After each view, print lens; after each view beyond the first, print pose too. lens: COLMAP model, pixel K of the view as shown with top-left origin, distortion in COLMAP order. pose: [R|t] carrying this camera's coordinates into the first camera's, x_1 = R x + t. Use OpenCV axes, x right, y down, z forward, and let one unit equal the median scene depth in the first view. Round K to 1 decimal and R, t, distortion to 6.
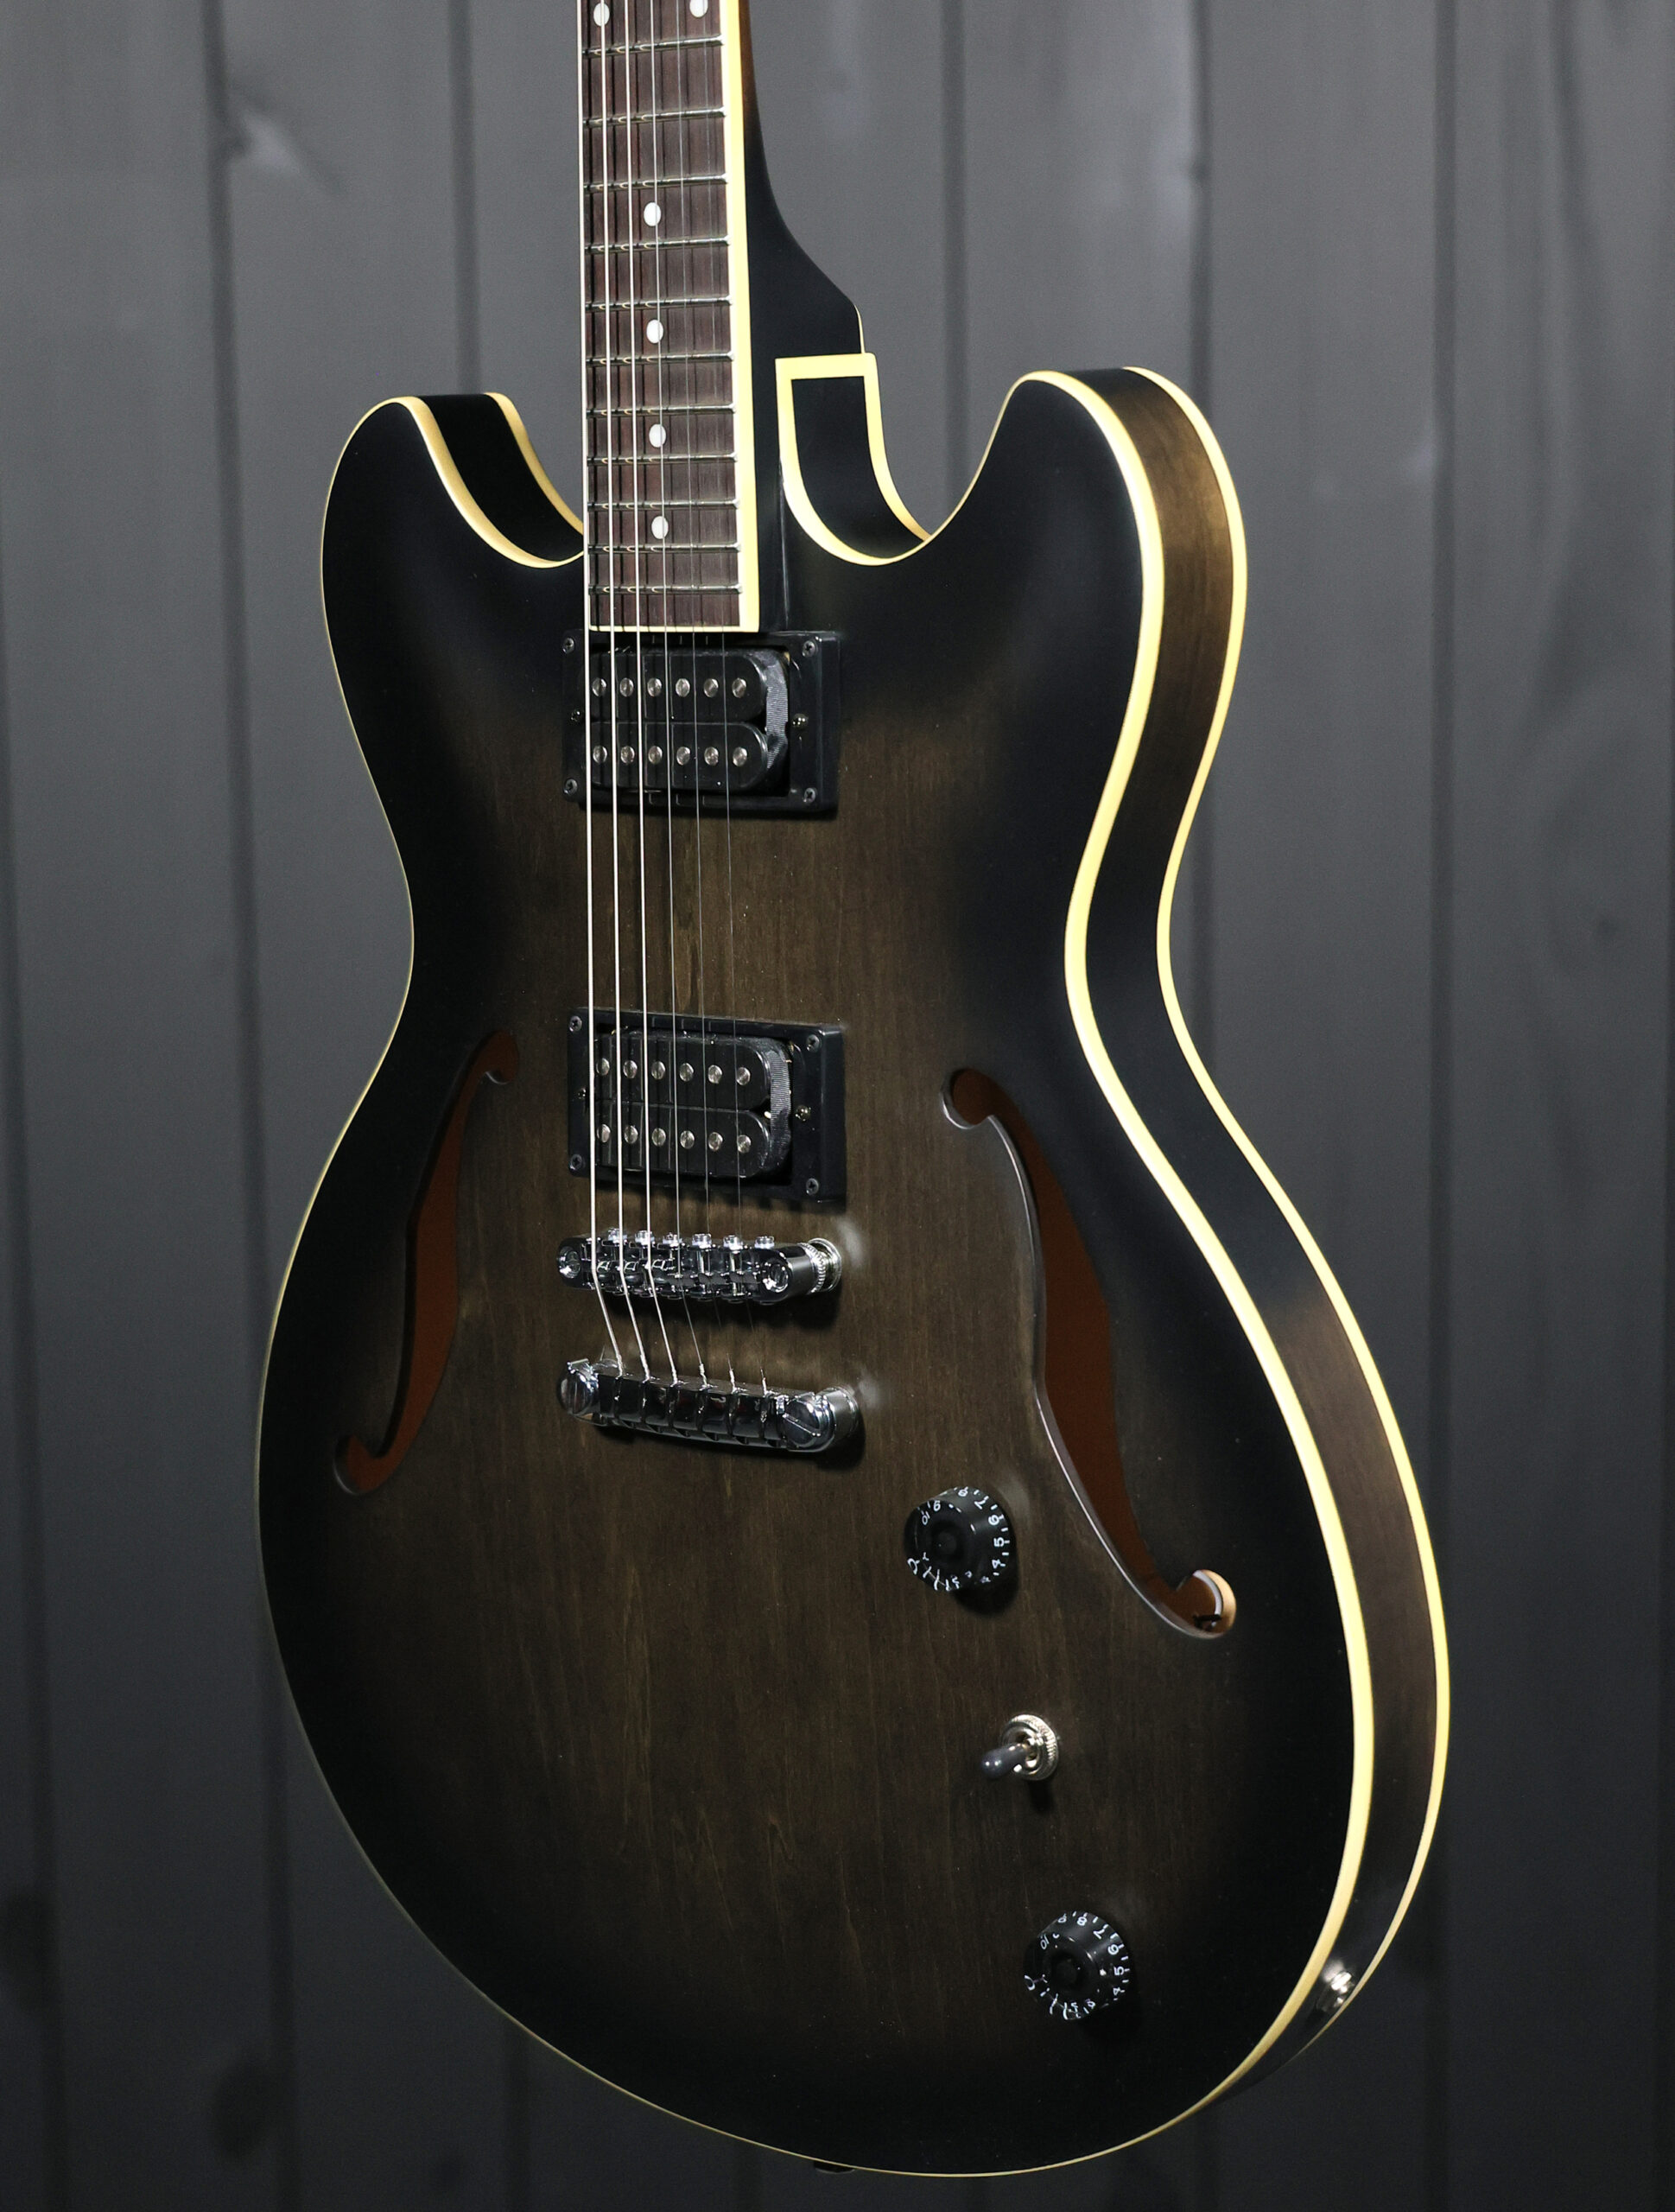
lens RADIAL K [[4984.5, 0, 839.0], [0, 4984.5, 1187.7], [0, 0, 1]] dist [-0.013963, -0.037190]
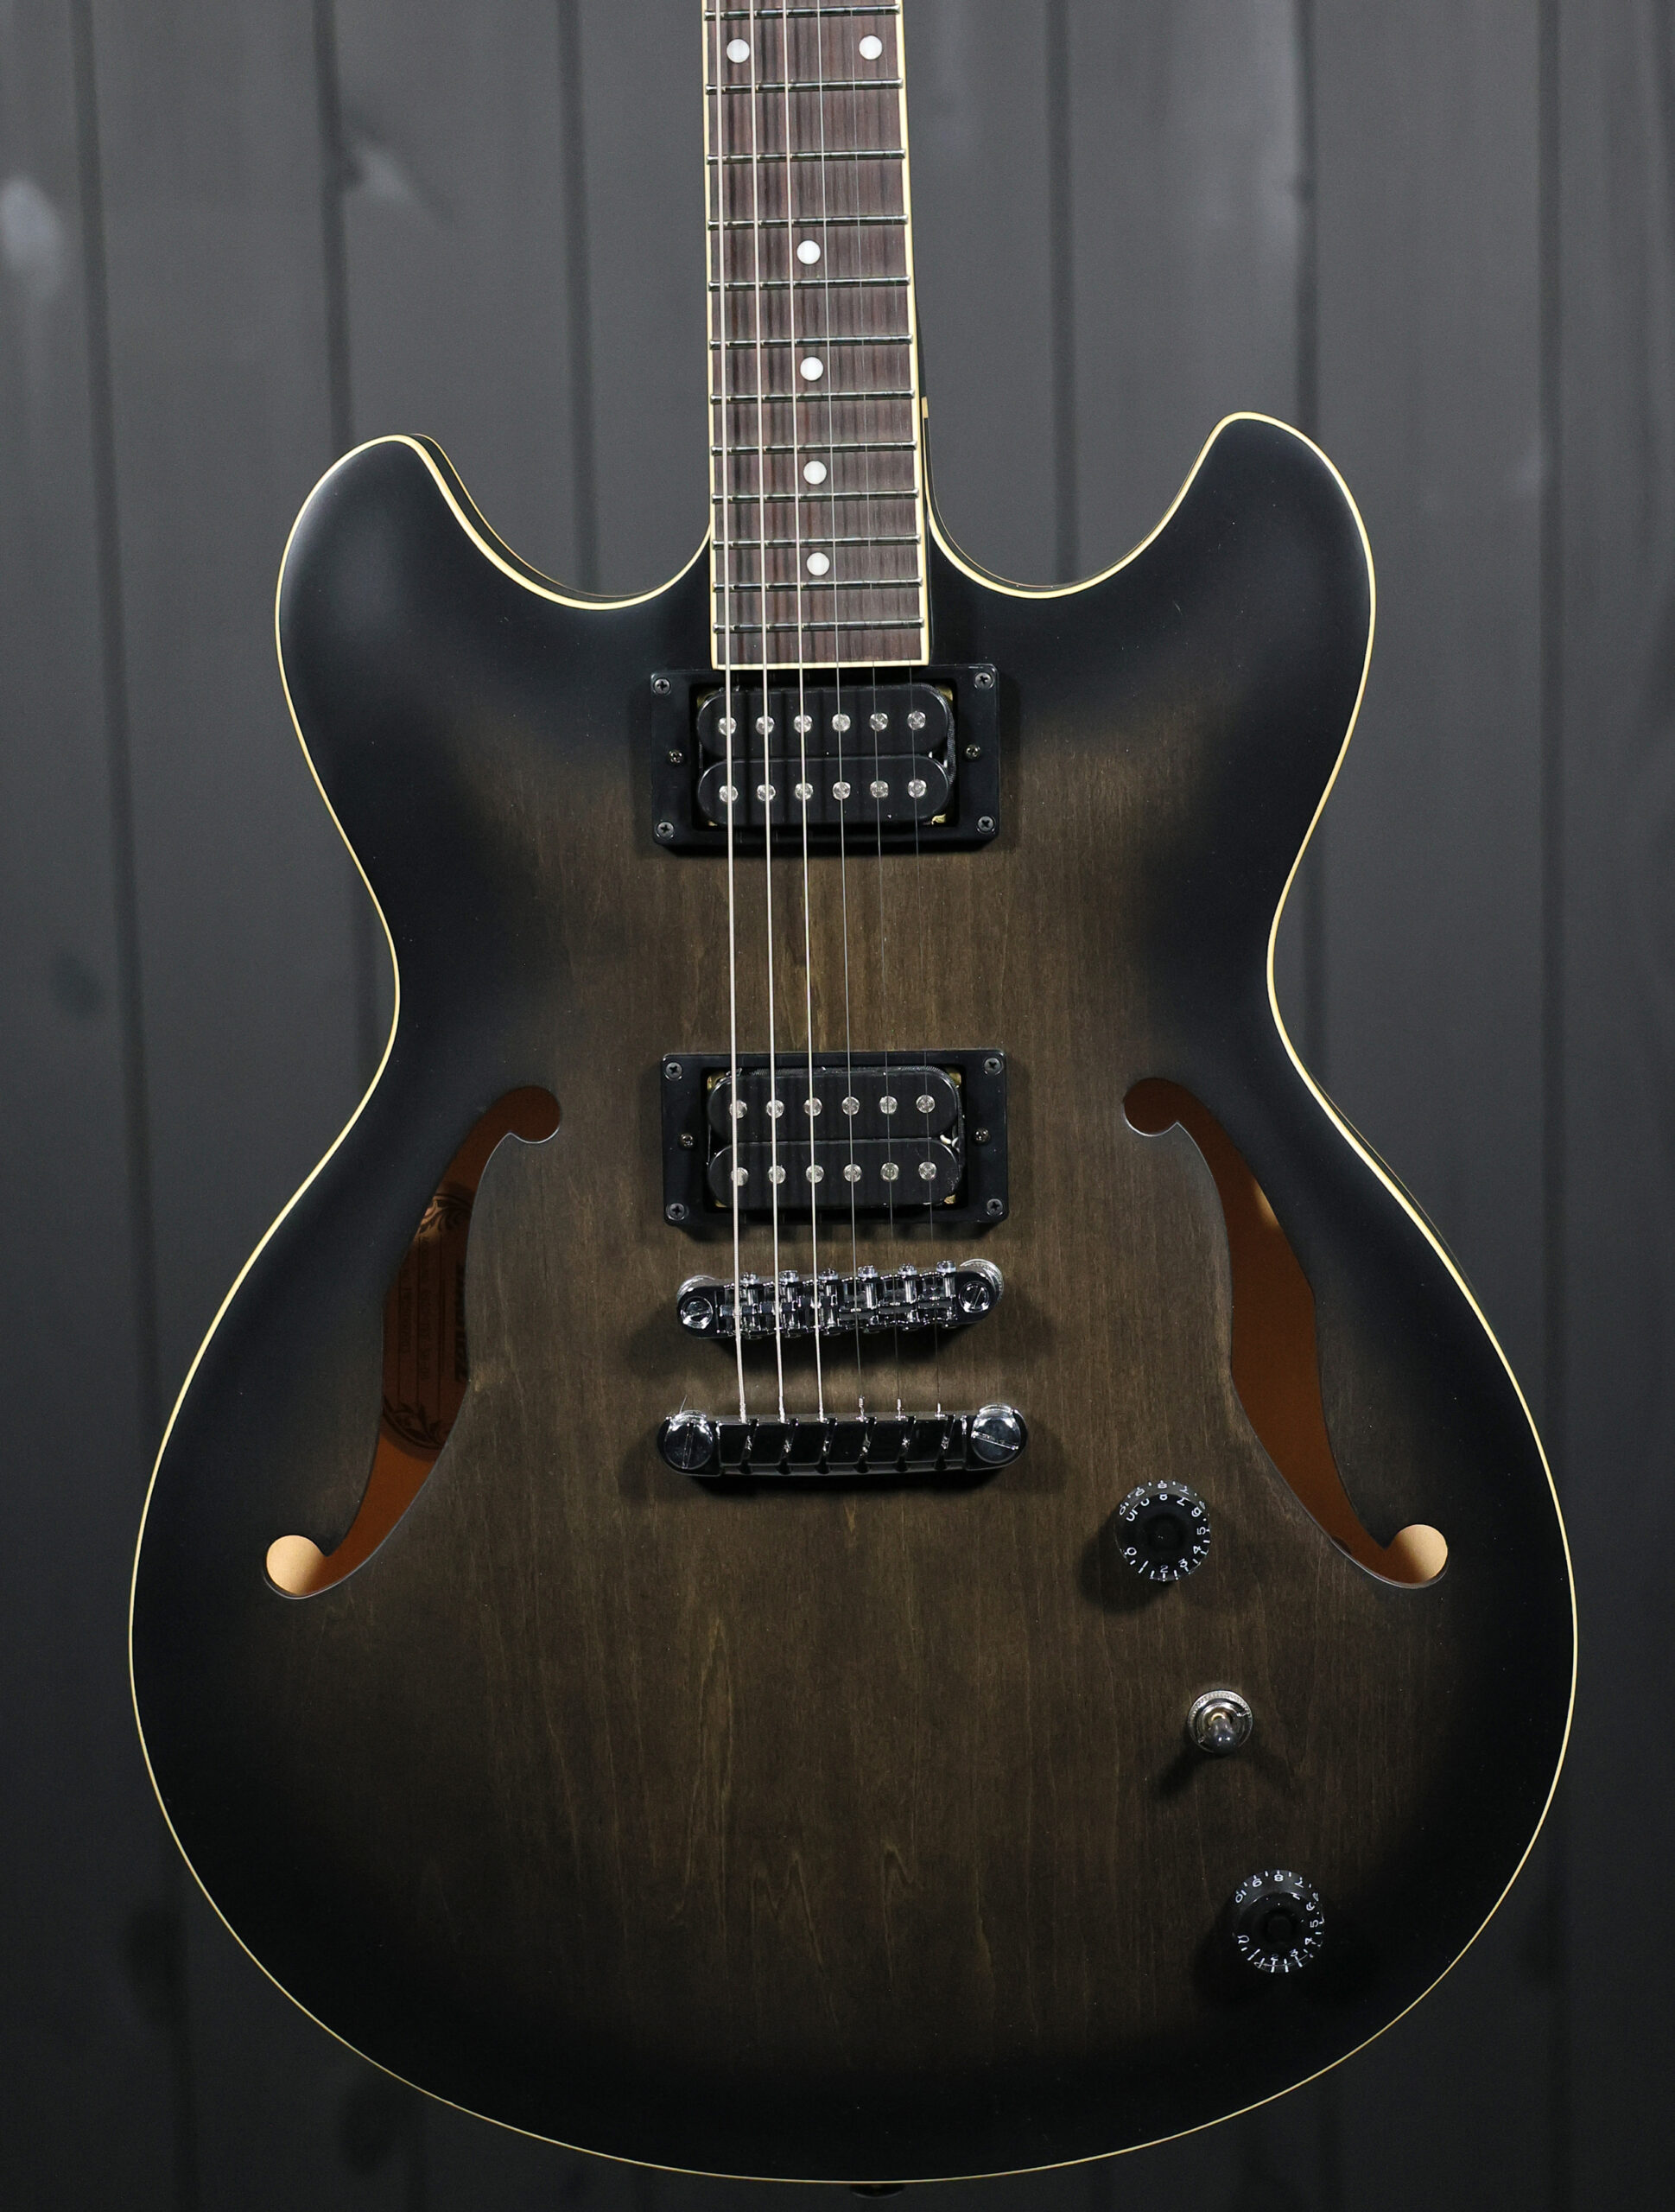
lens RADIAL K [[4984.5, 0, 839.0], [0, 4984.5, 1187.7], [0, 0, 1]] dist [-0.013963, -0.037190]
pose [[0.795785, -0.074899, 0.600930, -0.640303], [0.092927, 0.995672, 0.001041, -0.008105], [-0.598408, 0.055014, 0.799301, 0.201291]]
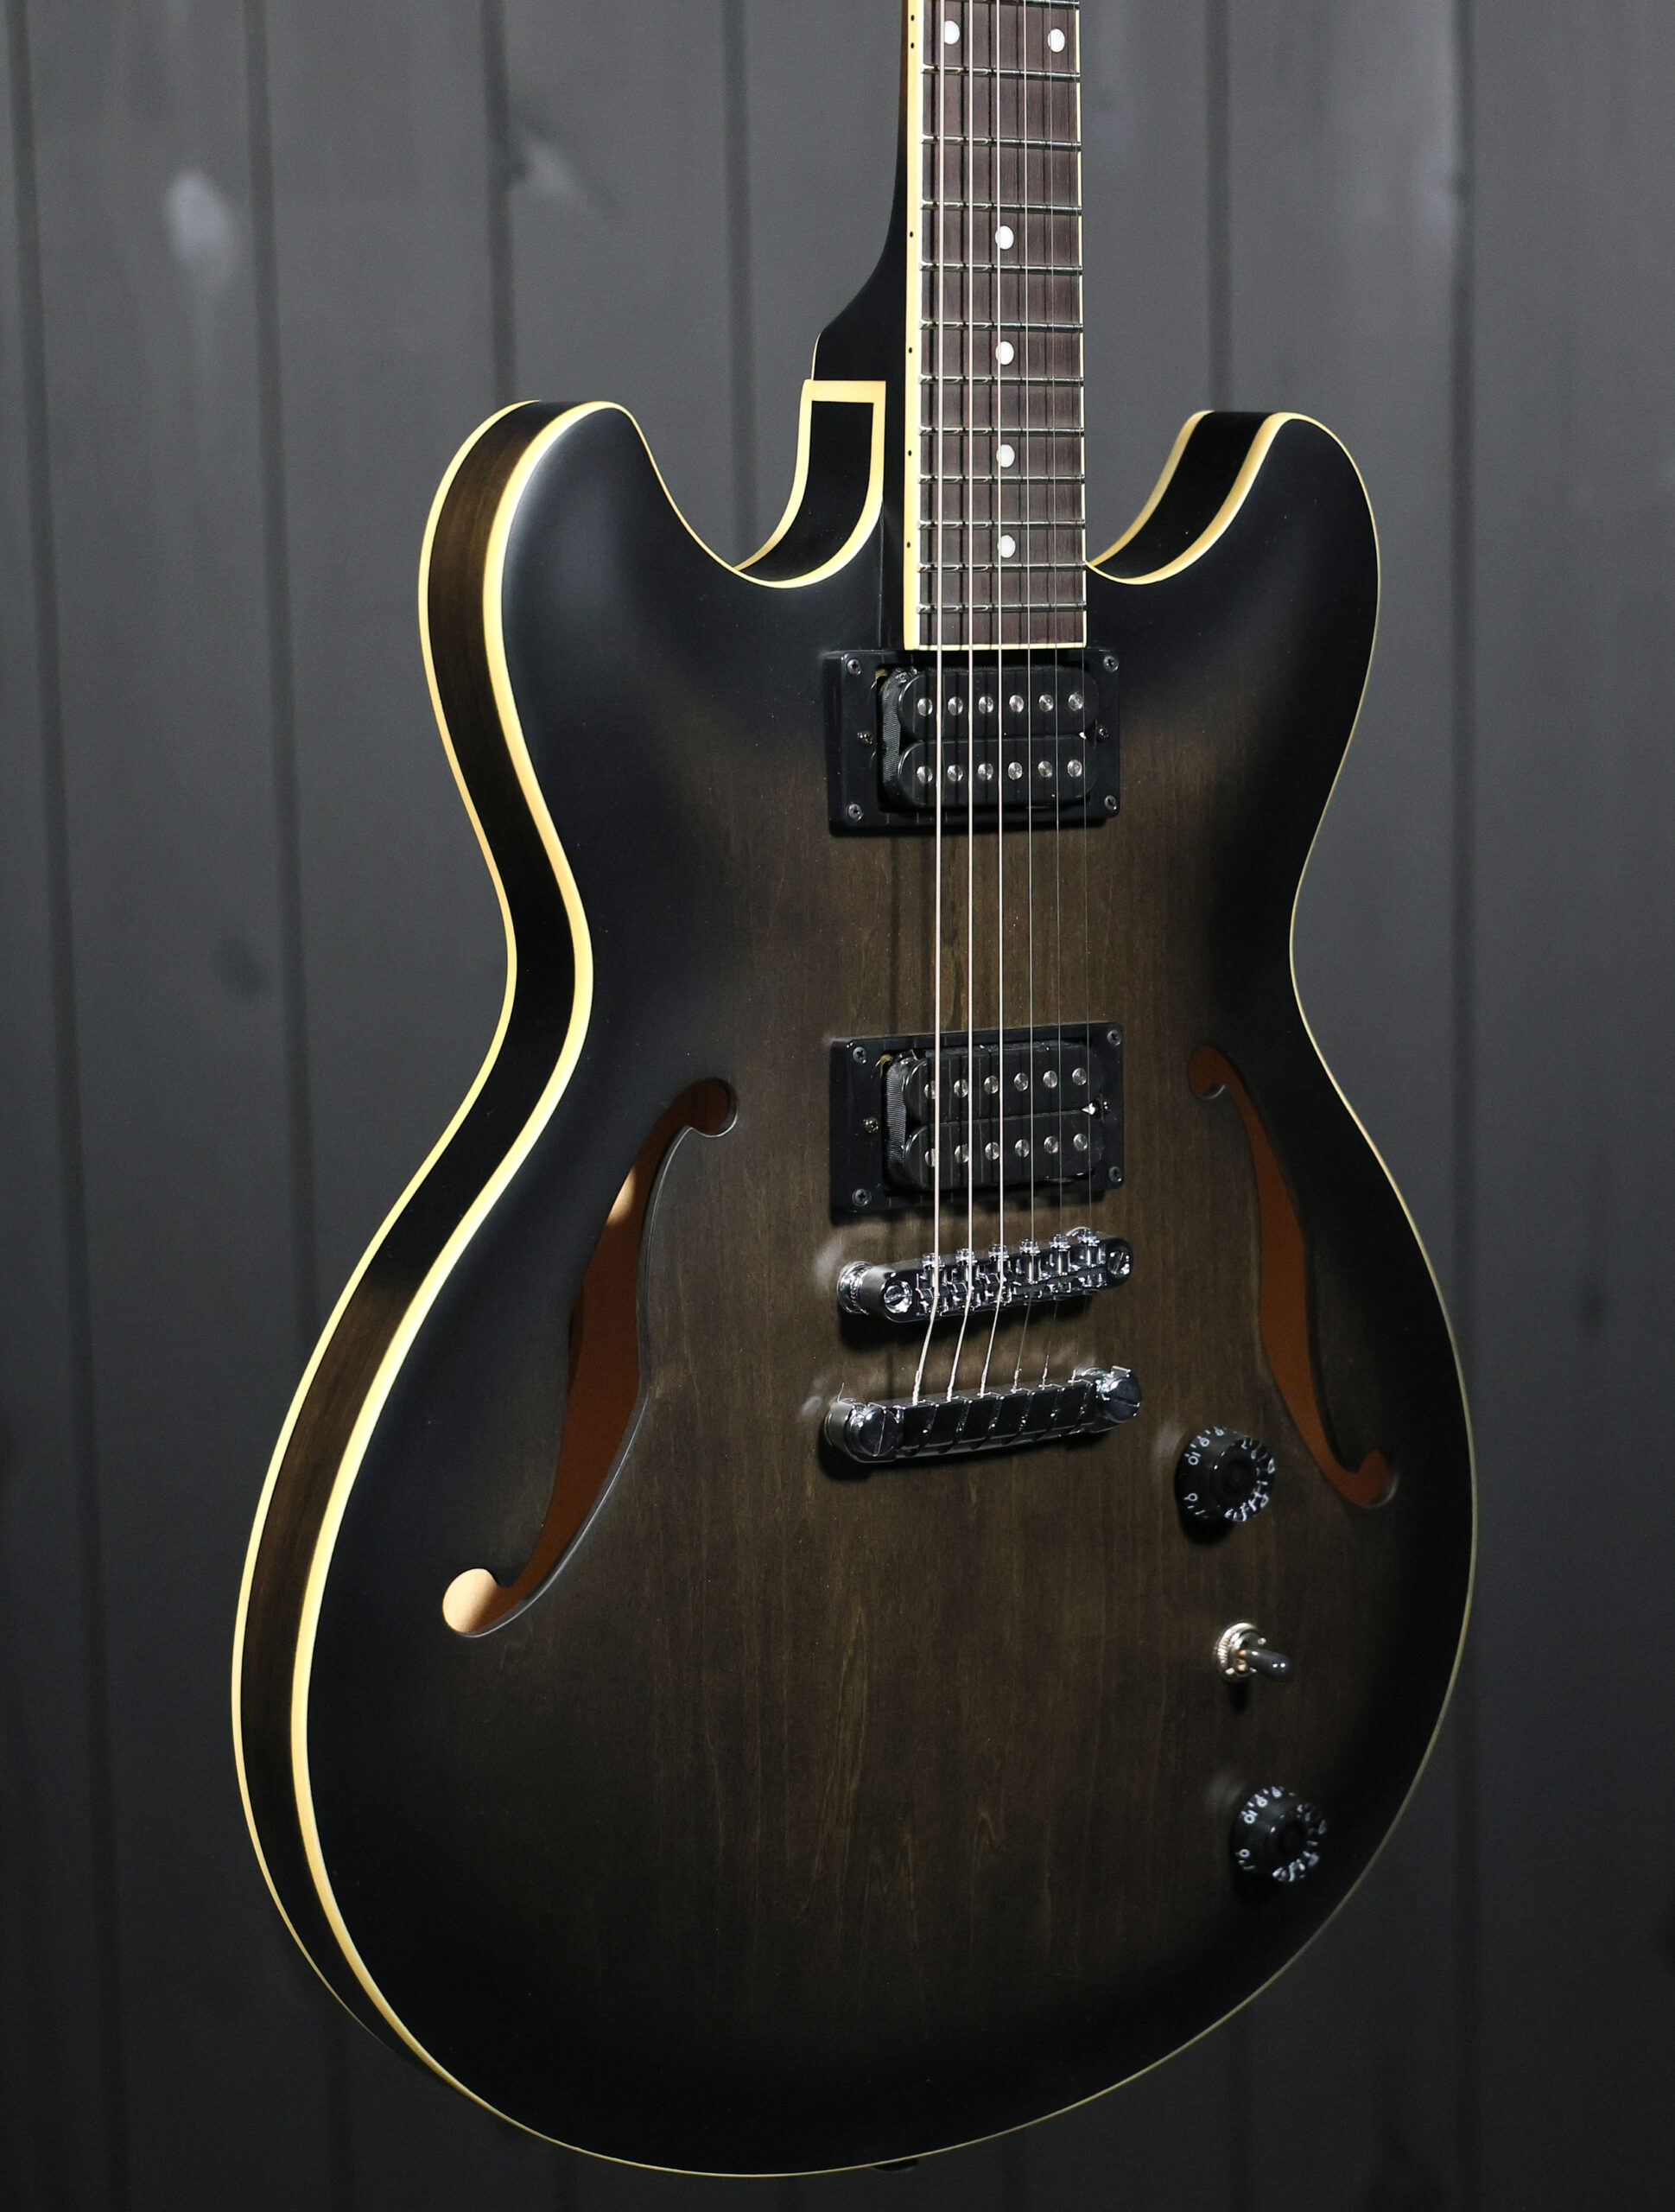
lens RADIAL K [[4984.5, 0, 839.0], [0, 4984.5, 1187.7], [0, 0, 1]] dist [-0.013963, -0.037190]
pose [[0.249444, -0.106041, 0.962566, -1.026875], [0.130729, 0.988575, 0.075028, -0.083510], [-0.959525, 0.107120, 0.260457, 0.777506]]
